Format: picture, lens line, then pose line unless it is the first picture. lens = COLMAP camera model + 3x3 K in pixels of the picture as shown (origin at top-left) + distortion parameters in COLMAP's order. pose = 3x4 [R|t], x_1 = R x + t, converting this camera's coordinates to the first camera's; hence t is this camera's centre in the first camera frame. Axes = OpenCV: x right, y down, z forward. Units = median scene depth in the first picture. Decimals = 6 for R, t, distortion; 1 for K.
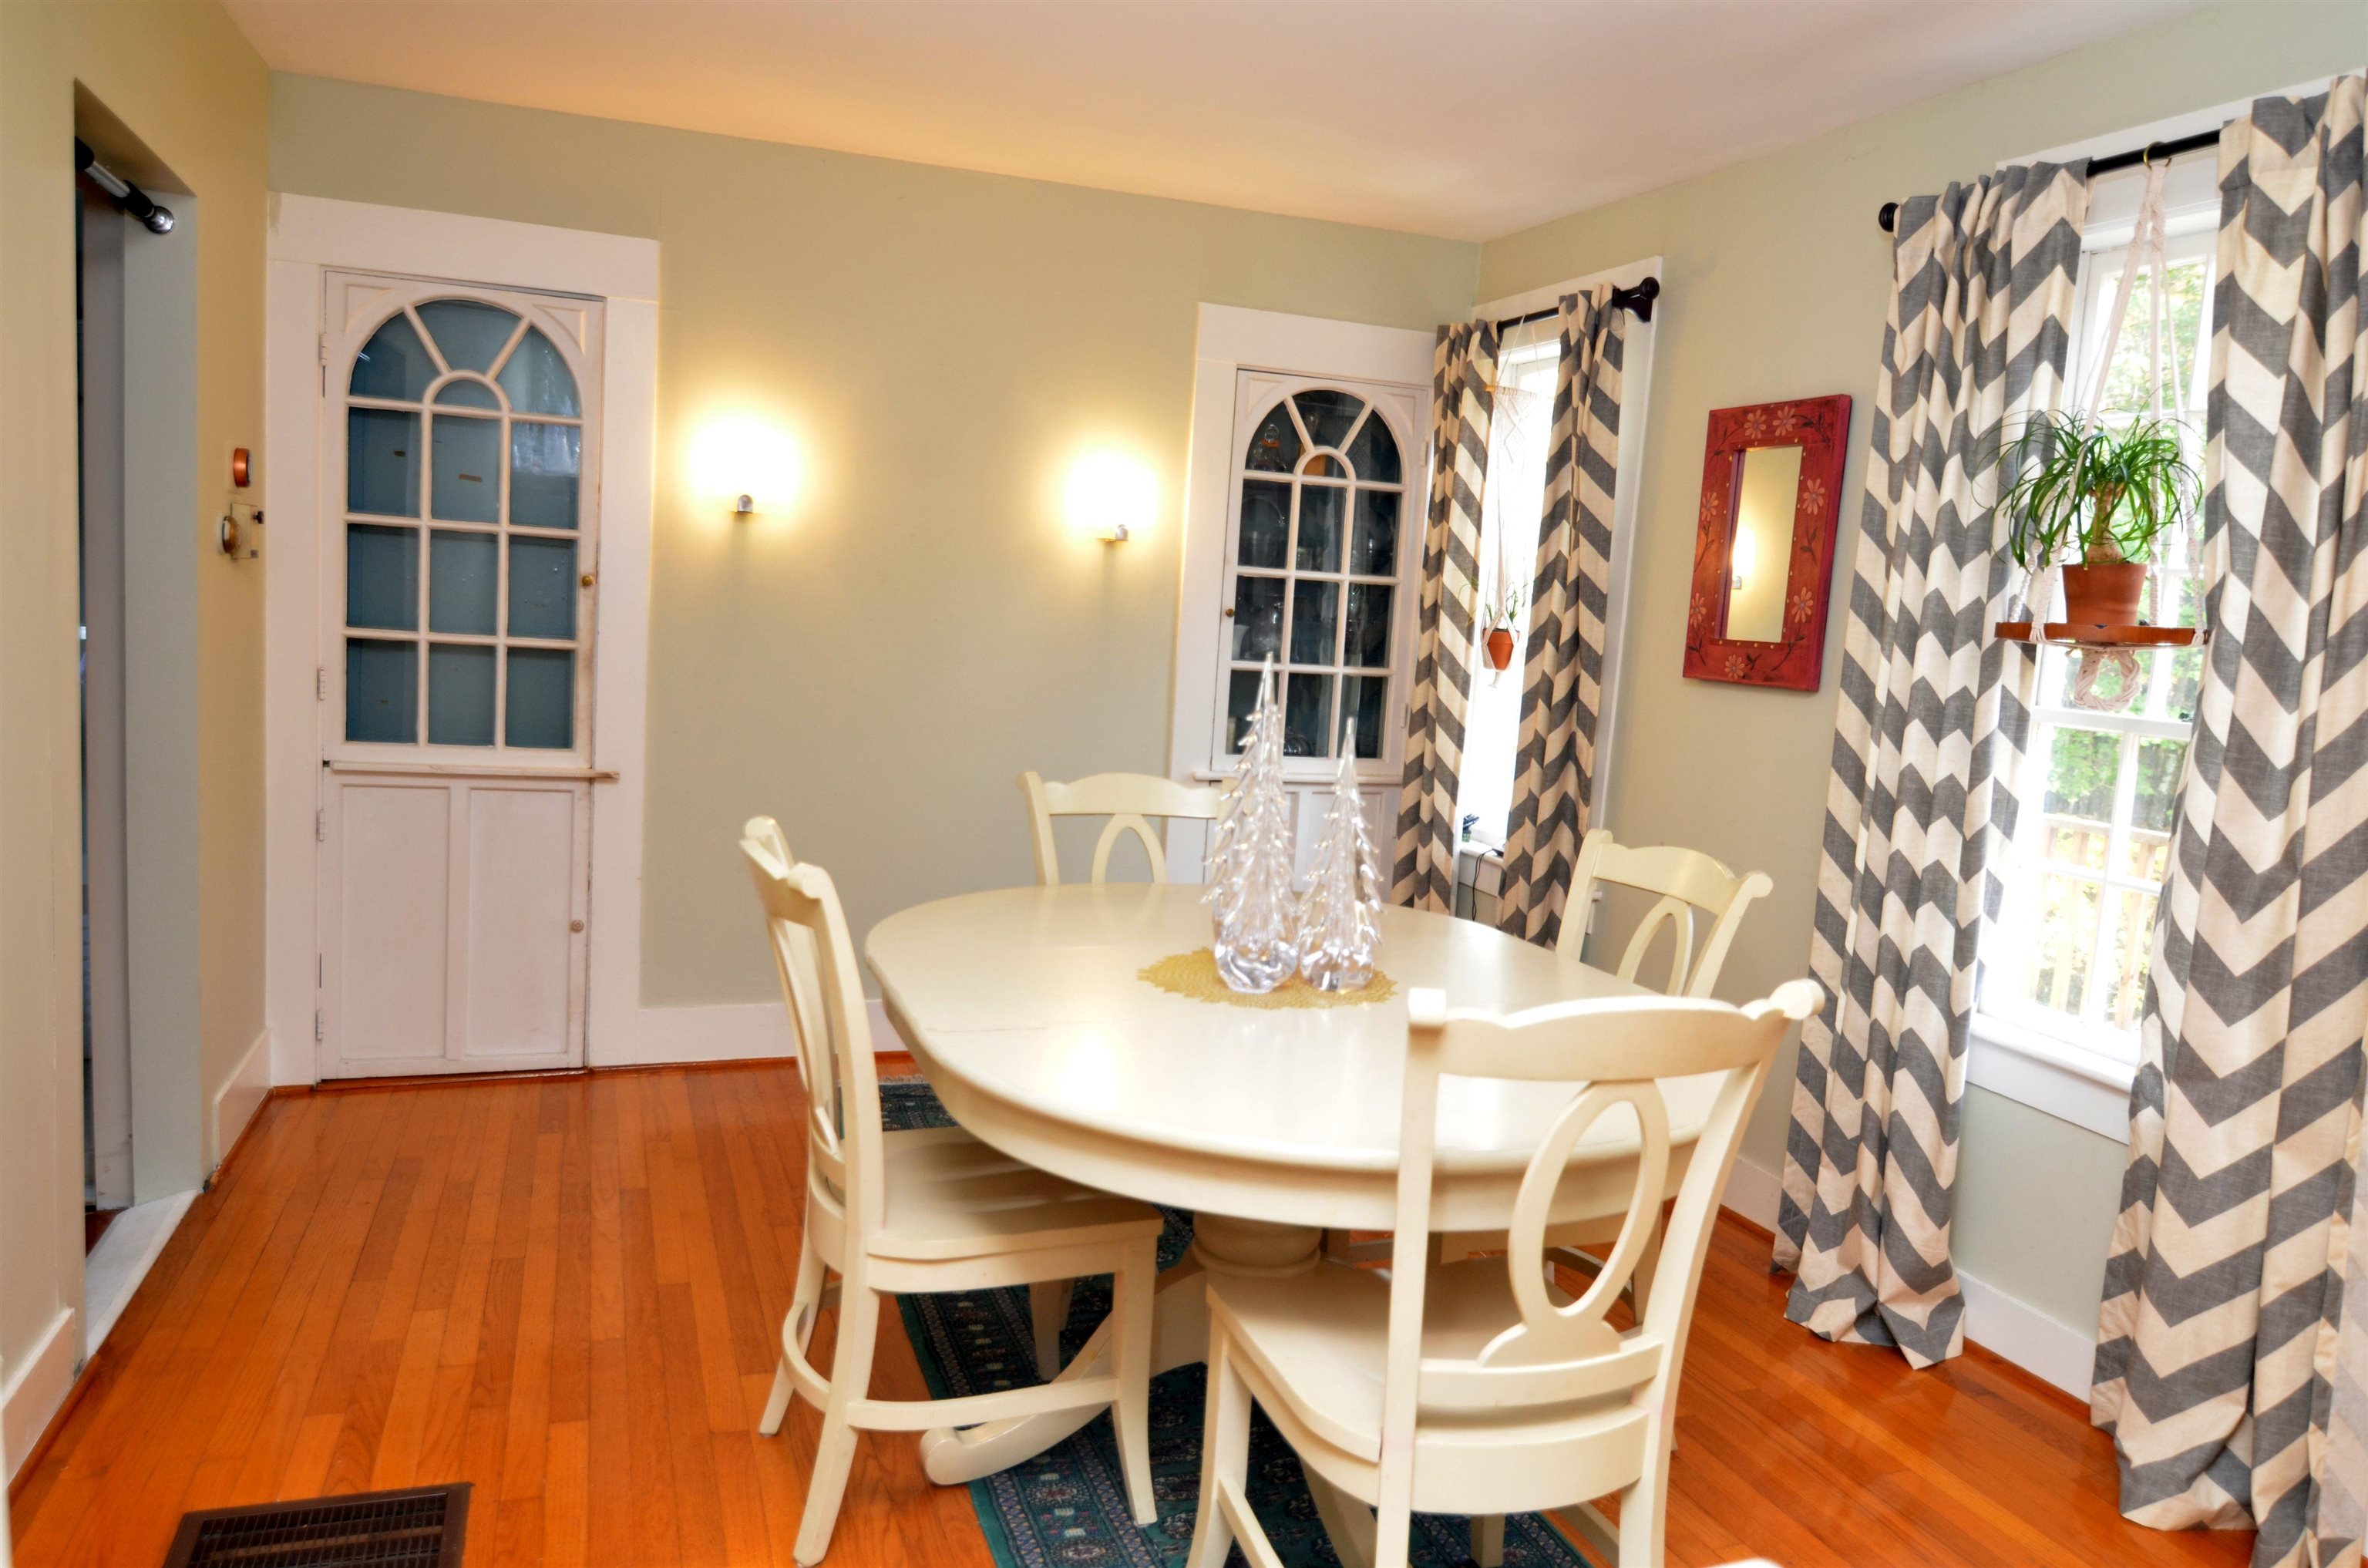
lens RADIAL K [[1601.8, 0, 1192.5], [0, 1601.8, 794.9], [0, 0, 1]] dist [-0.000179, -0.014826]
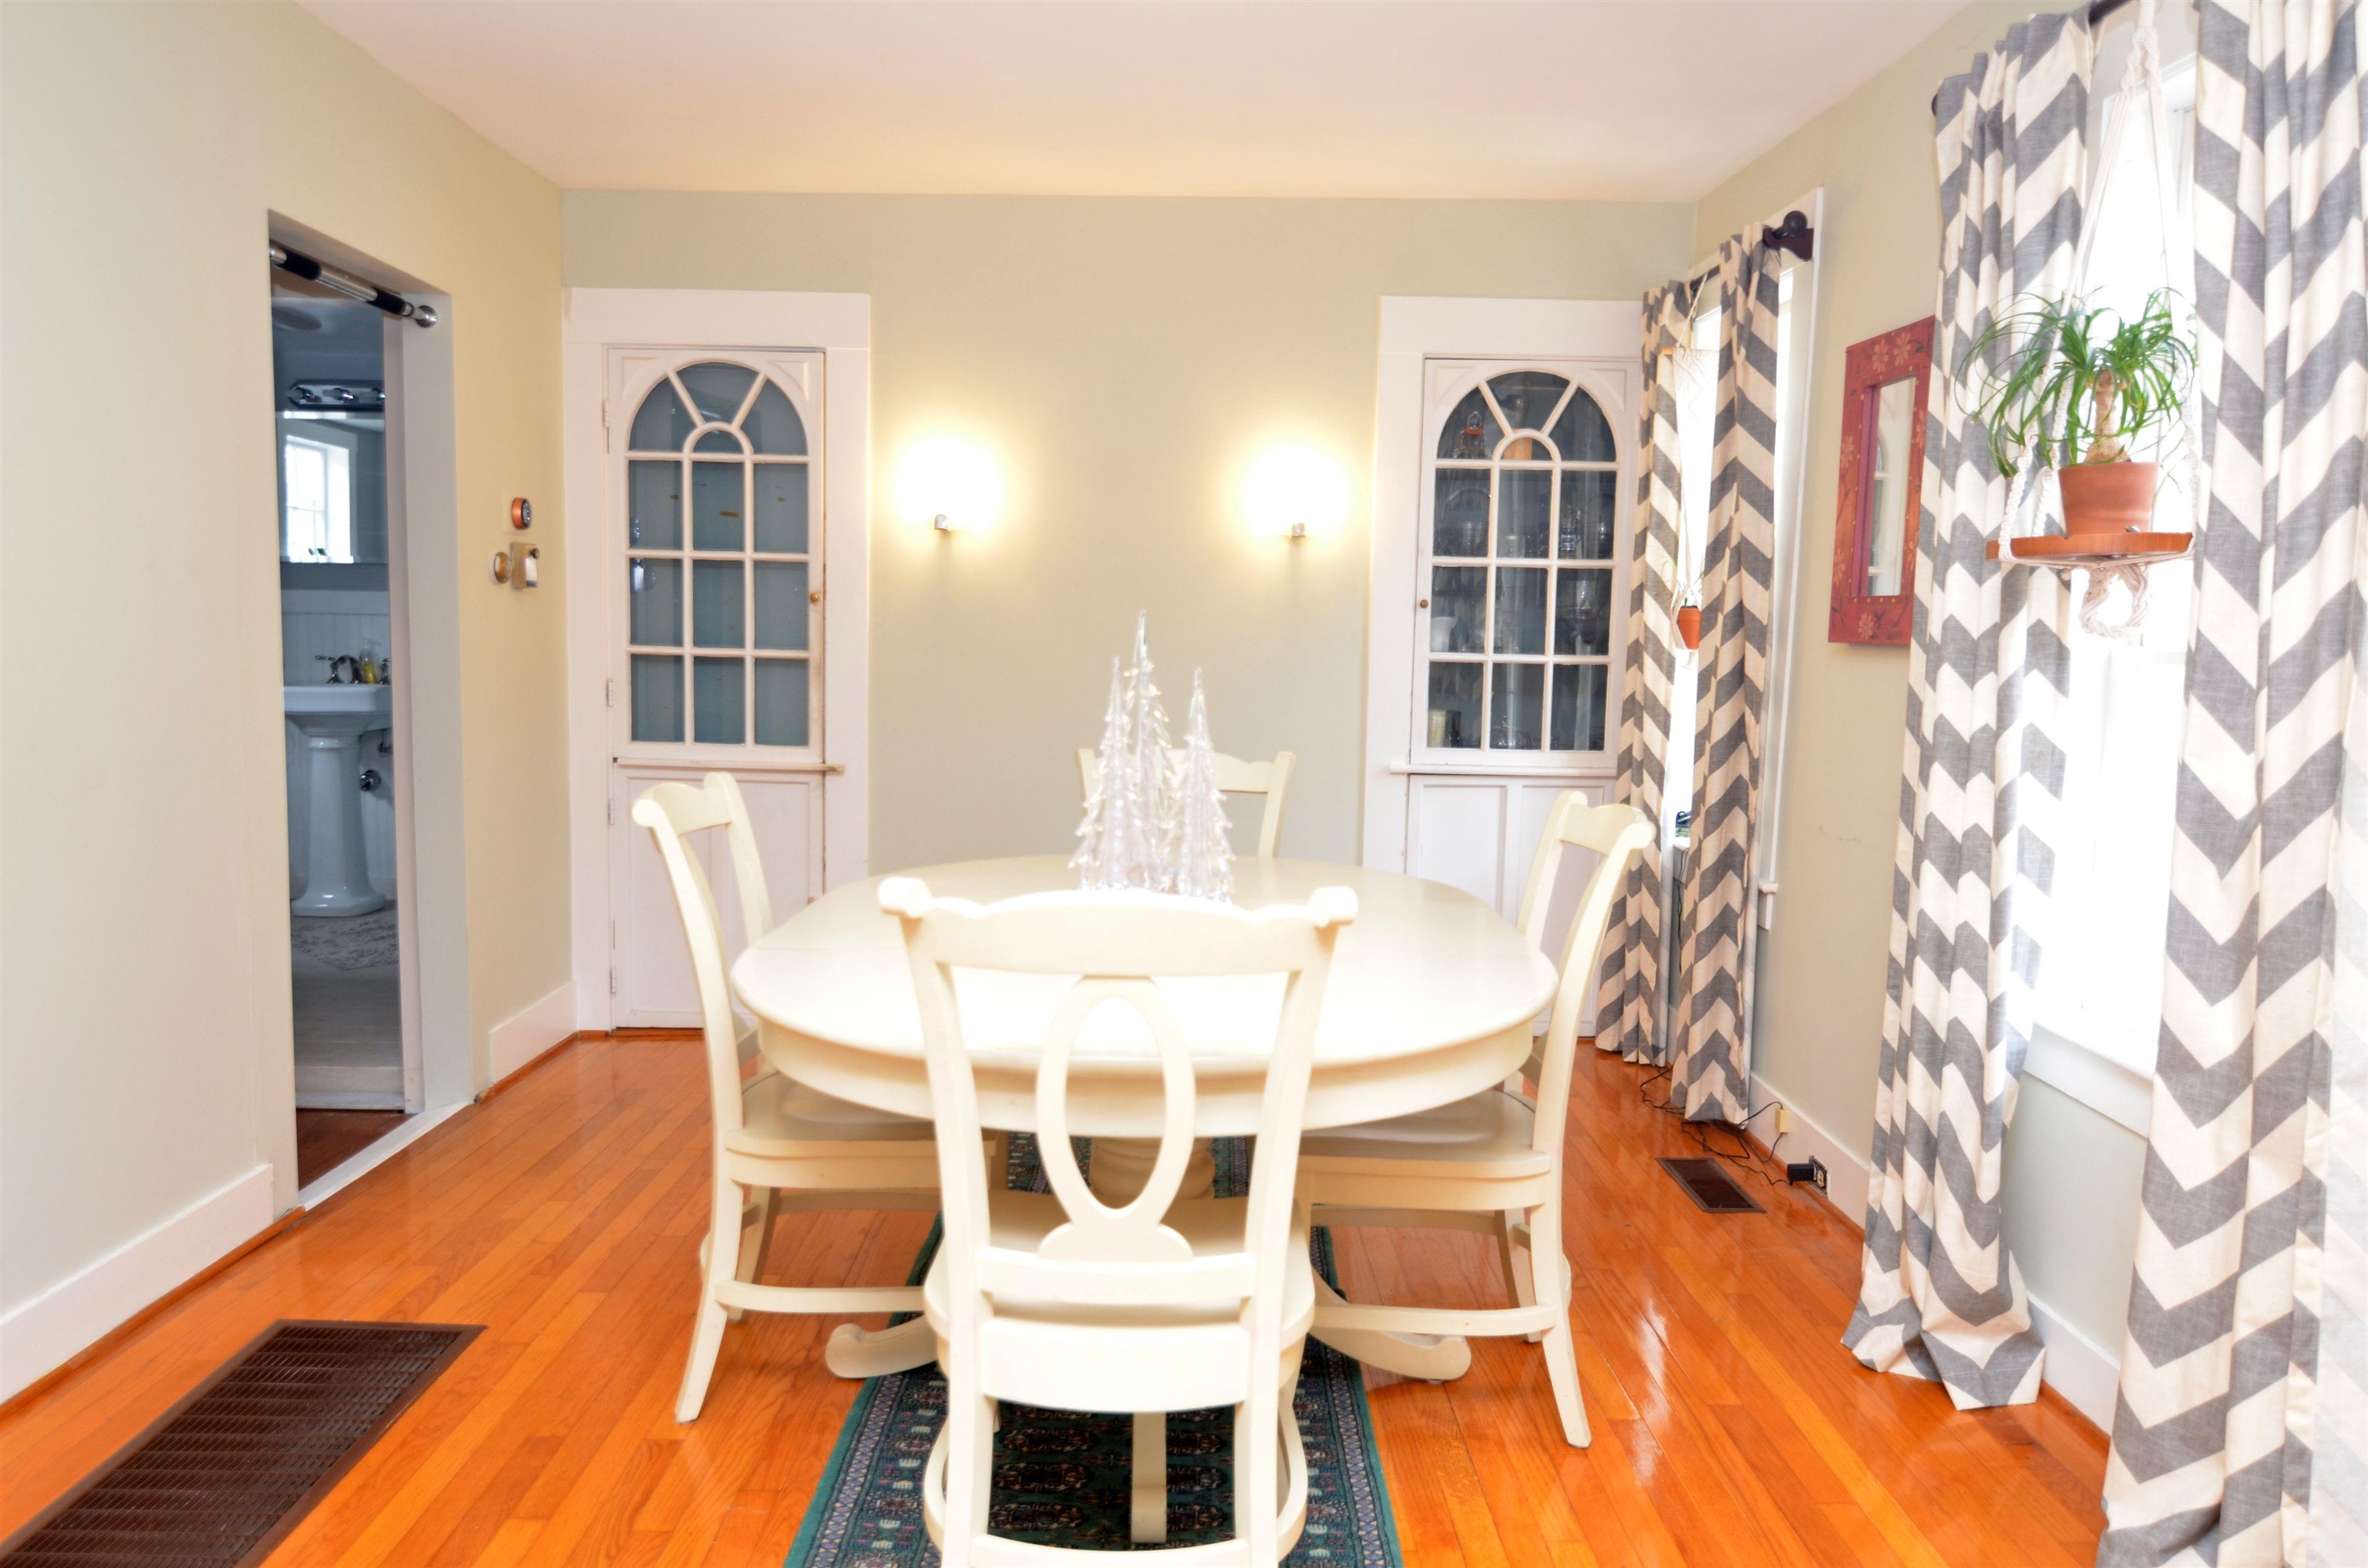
lens RADIAL K [[1601.8, 0, 1184.1], [0, 1601.8, 793.6], [0, 0, 1]] dist [-0.000179, -0.014826]
pose [[0.940079, -0.006717, -0.340891, 0.314768], [-0.002113, 0.999672, -0.025524, 0.041910], [0.340951, 0.024715, 0.939756, 0.028285]]
